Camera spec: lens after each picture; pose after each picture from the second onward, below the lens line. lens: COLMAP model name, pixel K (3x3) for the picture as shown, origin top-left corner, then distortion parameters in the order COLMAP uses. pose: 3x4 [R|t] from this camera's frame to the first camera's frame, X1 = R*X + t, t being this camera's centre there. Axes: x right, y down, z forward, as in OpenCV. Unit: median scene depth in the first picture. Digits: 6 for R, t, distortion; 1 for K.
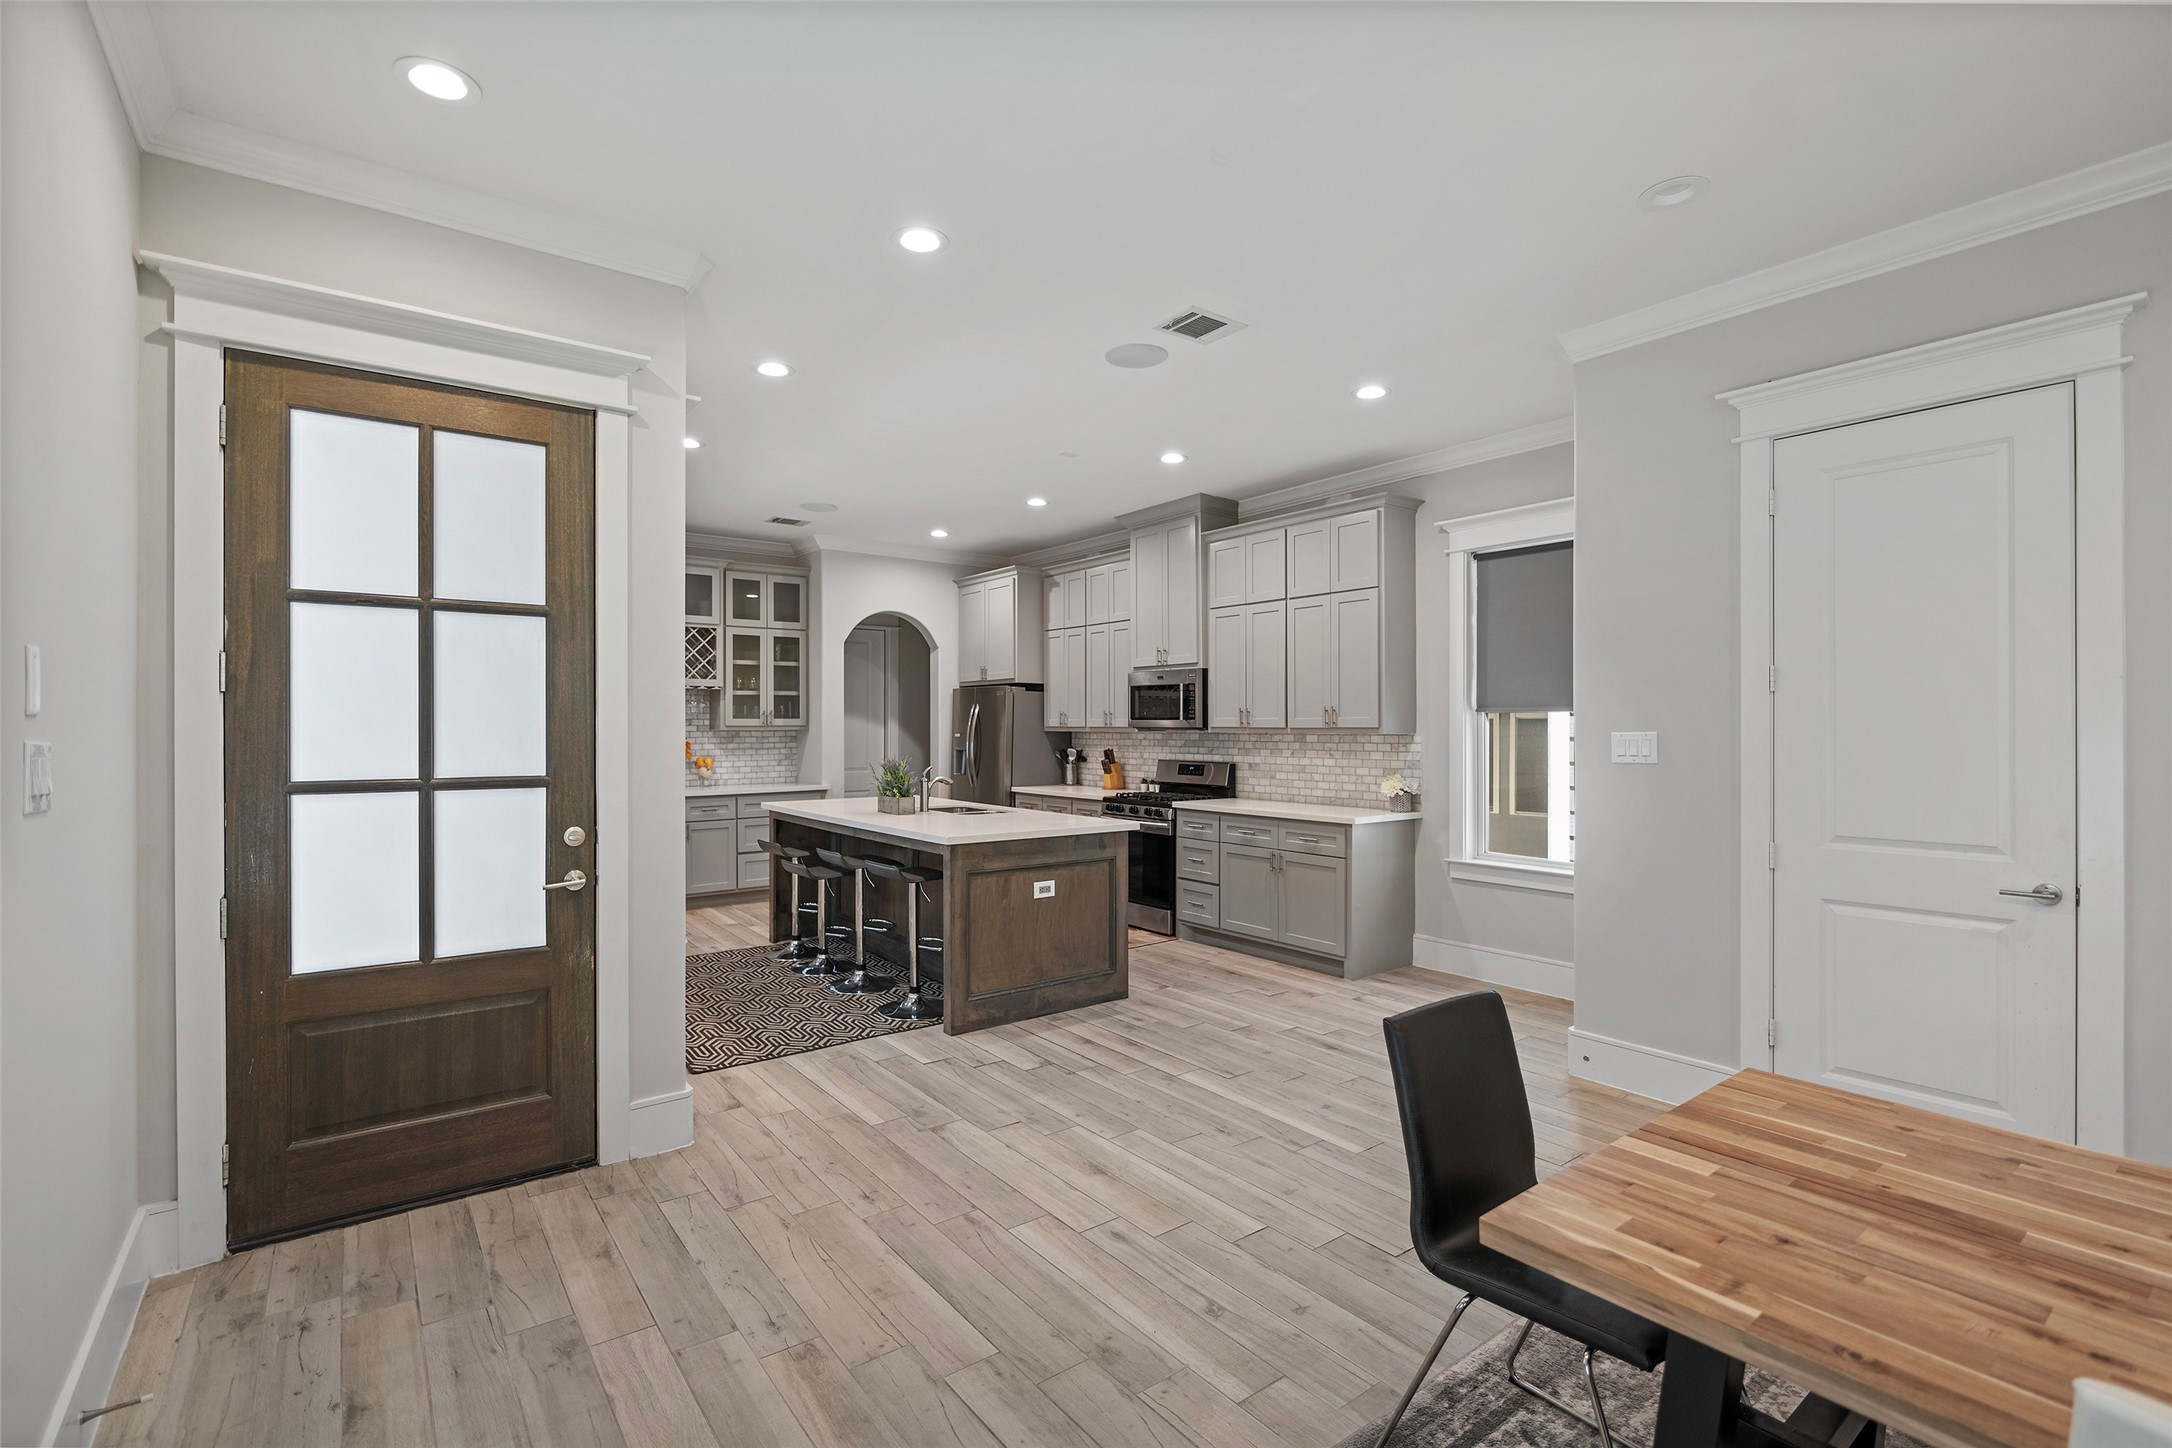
lens RADIAL K [[984.2, 0, 1089.4], [0, 984.2, 728.4], [0, 0, 1]] dist [-0.004142, -0.000236]
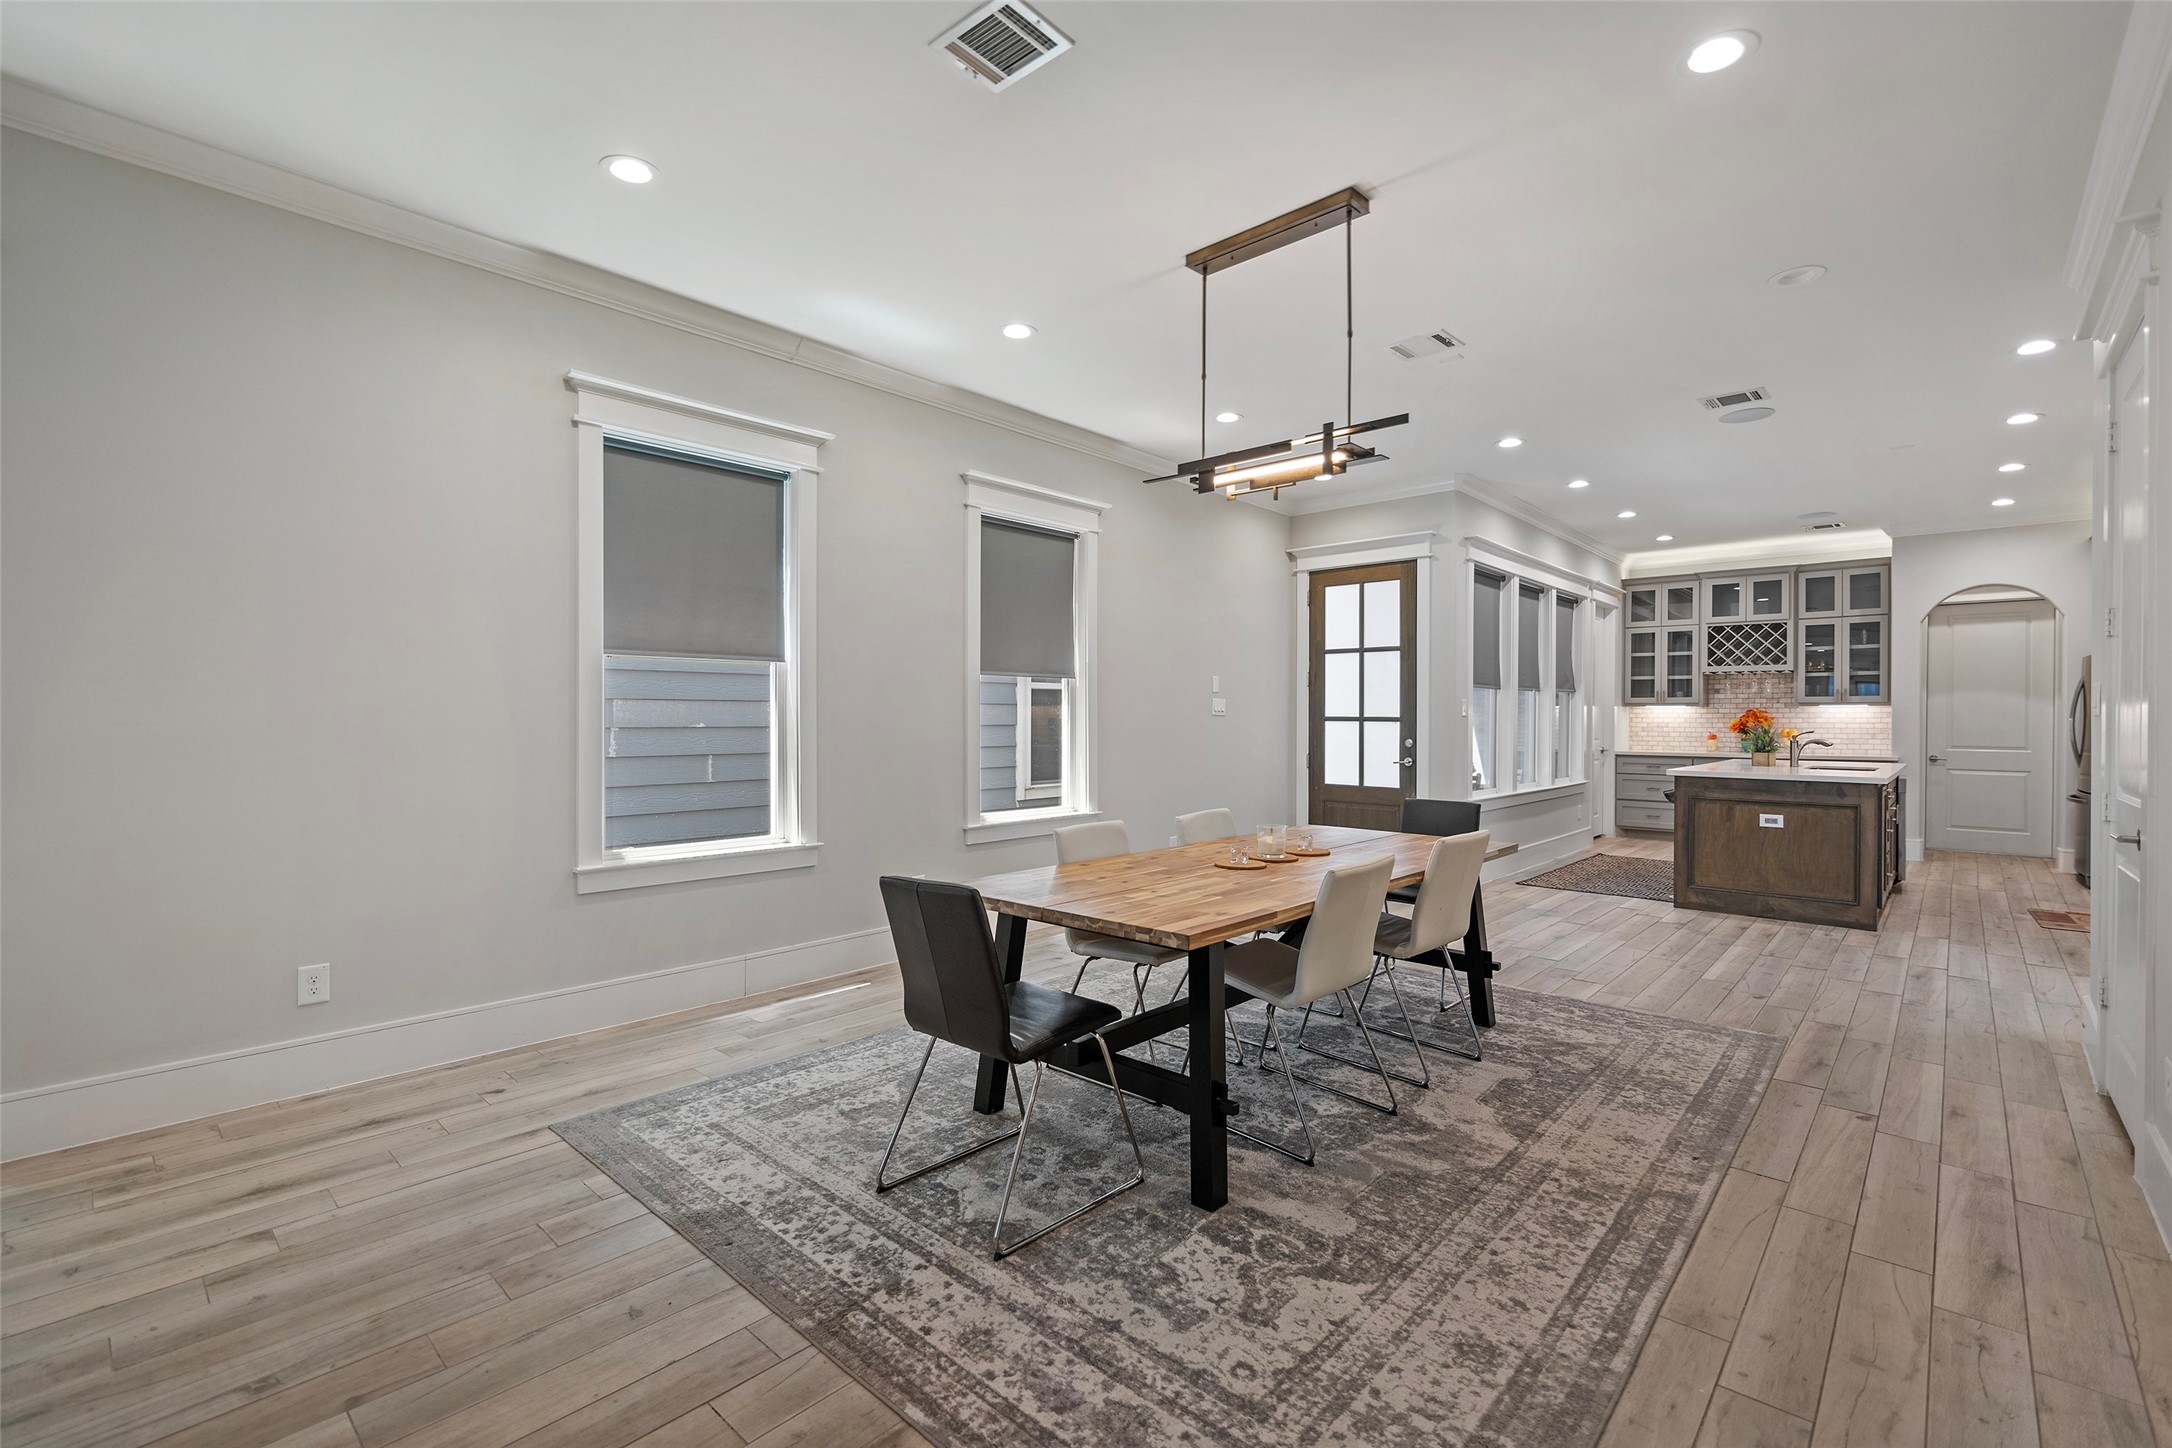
lens RADIAL K [[949.6, 0, 1086.0], [0, 949.6, 724.0], [0, 0, 1]] dist [-0.002522, -0.000306]
pose [[0.177325, 0.009772, -0.984104, 1.018195], [-0.007003, 0.999938, 0.008668, 0.032420], [0.984127, 0.005355, 0.177383, -0.103856]]
